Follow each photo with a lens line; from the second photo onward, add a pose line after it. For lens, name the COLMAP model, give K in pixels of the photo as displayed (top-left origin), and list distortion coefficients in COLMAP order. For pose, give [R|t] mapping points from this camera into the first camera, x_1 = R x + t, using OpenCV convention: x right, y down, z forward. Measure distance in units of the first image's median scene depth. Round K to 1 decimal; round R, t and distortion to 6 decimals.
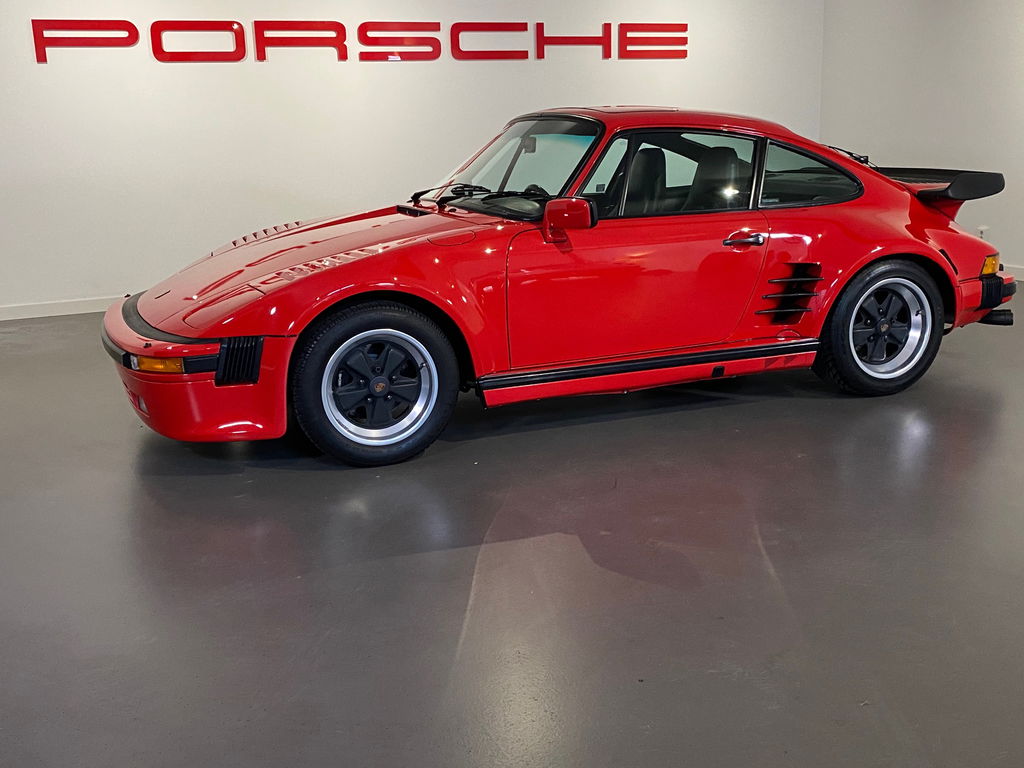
lens RADIAL K [[1049.8, 0, 516.6], [0, 1049.8, 385.5], [0, 0, 1]] dist [0.020725, 0.000000]
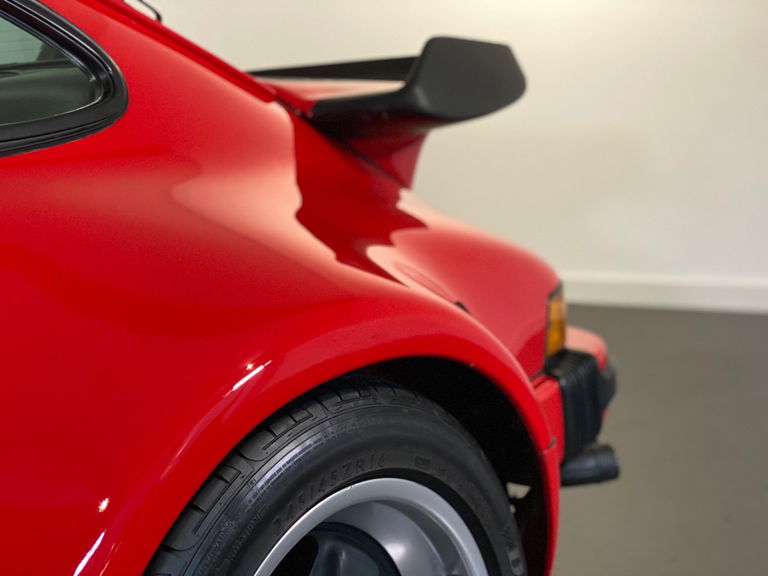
lens RADIAL K [[1126.5, 0, 383.0], [0, 1126.5, 287.5], [0, 0, 1]] dist [0.028261, 0.000000]
pose [[0.851947, -0.124354, 0.508648, 0.240446], [0.170134, 0.984425, -0.044290, -0.117751], [-0.495218, 0.124271, 0.859835, 0.744868]]
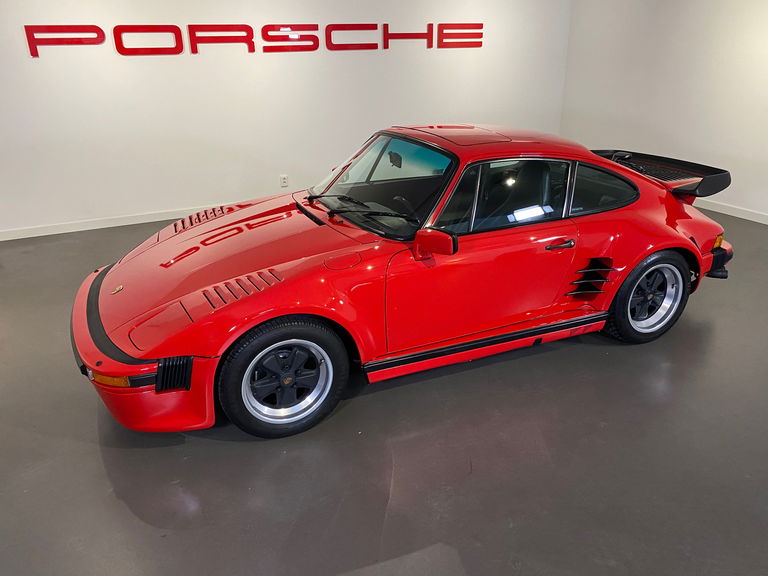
lens RADIAL K [[579.6, 0, 382.1], [0, 579.6, 281.4], [0, 0, 1]] dist [0.001608, 0.015631]
pose [[0.998962, -0.005648, 0.045194, -0.036377], [-0.000806, 0.989936, 0.141510, -0.171166], [-0.045538, -0.141400, 0.988905, 0.243817]]
